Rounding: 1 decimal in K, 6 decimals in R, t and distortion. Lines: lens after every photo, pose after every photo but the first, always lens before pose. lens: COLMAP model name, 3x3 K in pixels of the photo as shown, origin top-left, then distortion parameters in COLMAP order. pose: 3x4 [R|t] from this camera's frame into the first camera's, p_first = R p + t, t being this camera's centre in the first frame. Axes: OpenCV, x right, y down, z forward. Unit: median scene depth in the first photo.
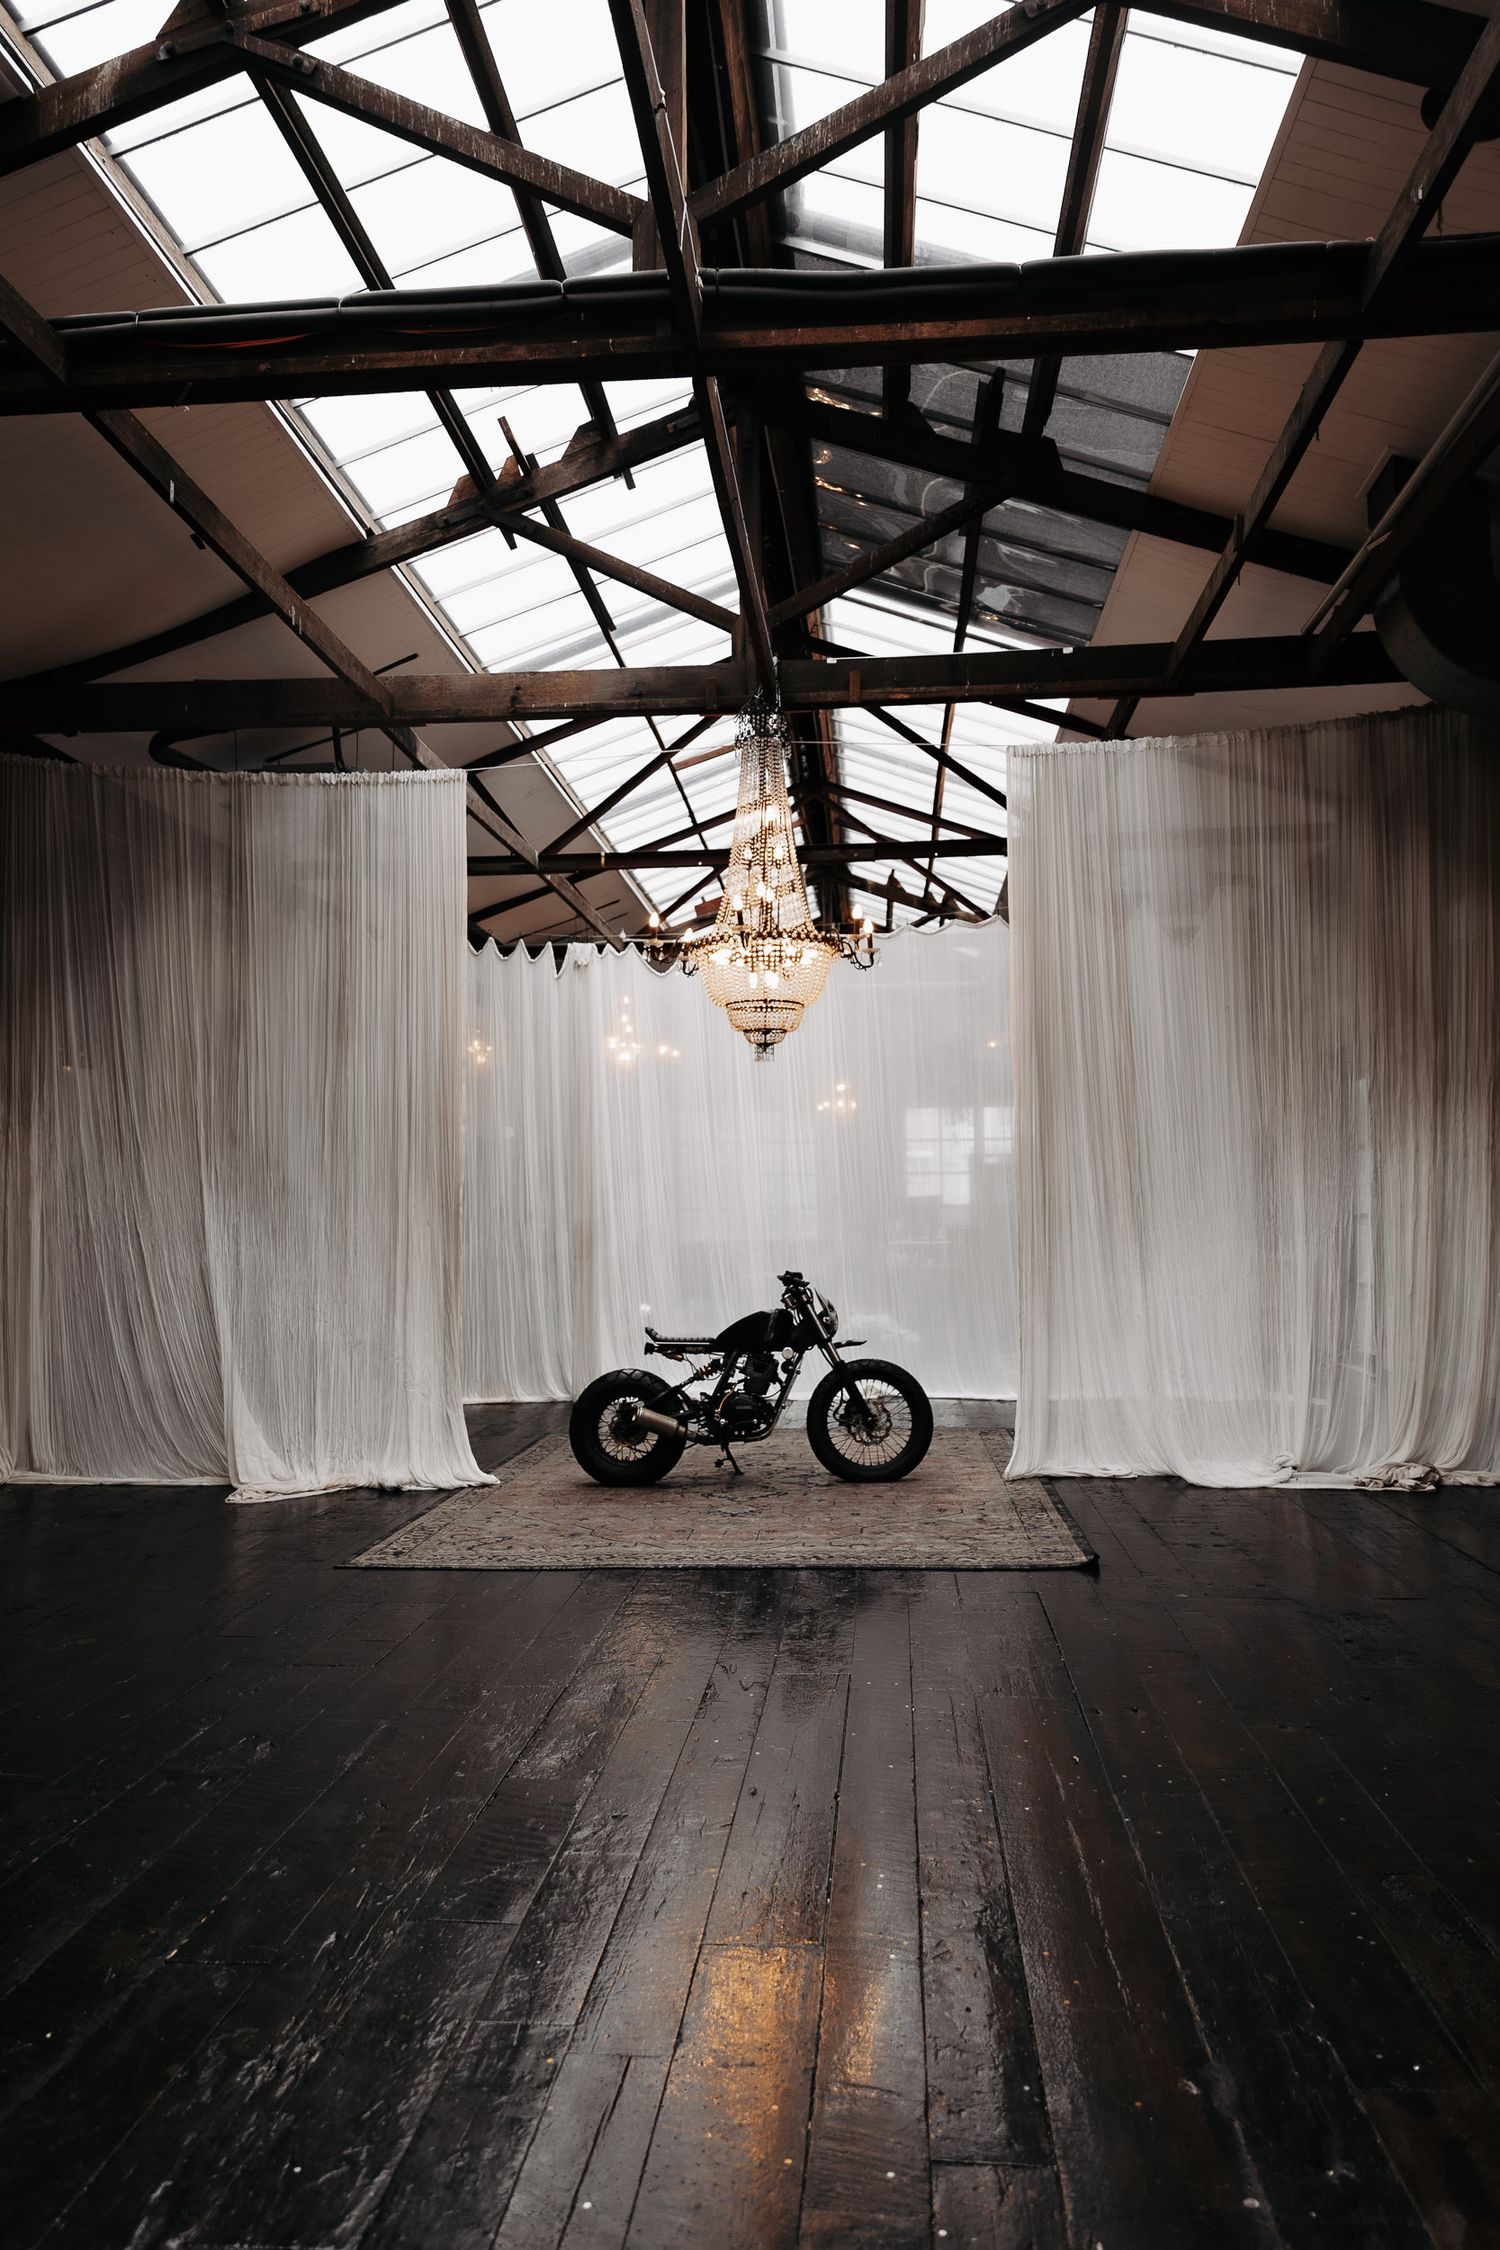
lens RADIAL K [[1517.3, 0, 747.8], [0, 1517.3, 1124.6], [0, 0, 1]] dist [0.007524, 0.000450]
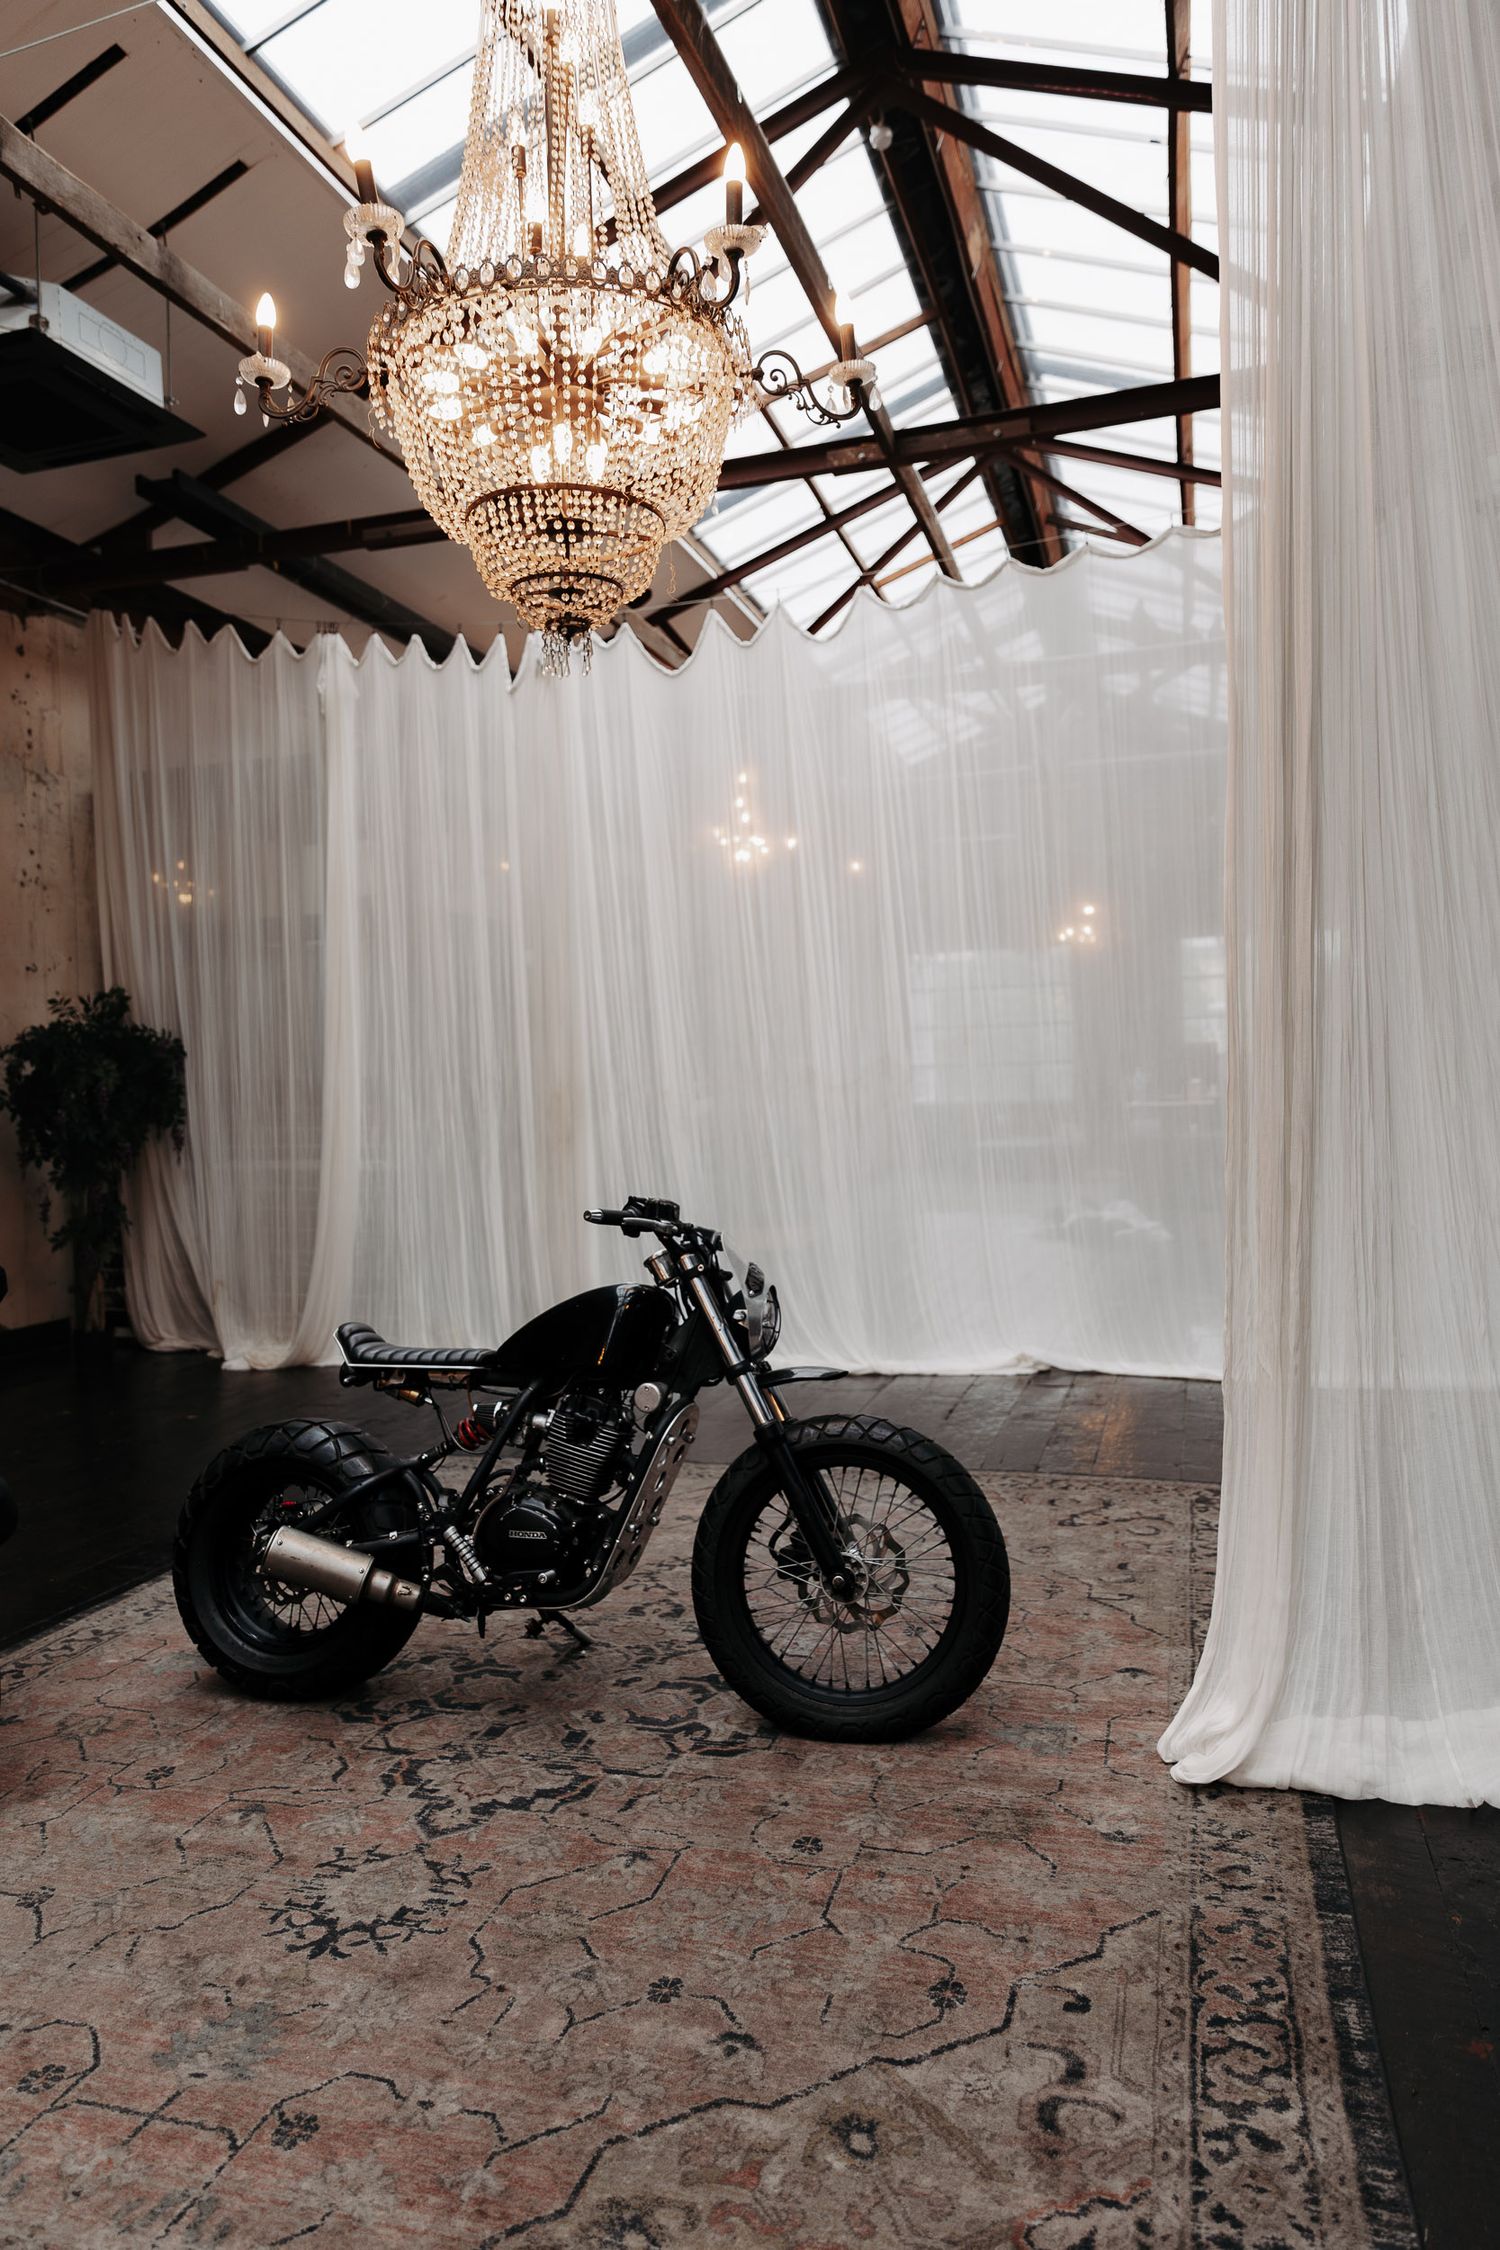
lens RADIAL K [[1517.3, 0, 740.9], [0, 1517.3, 1130.2], [0, 0, 1]] dist [0.007524, 0.000450]
pose [[0.980164, -0.012177, -0.197815, 0.130410], [0.030463, 0.995506, 0.089664, 0.044013], [0.195834, -0.093911, 0.976130, 0.614719]]
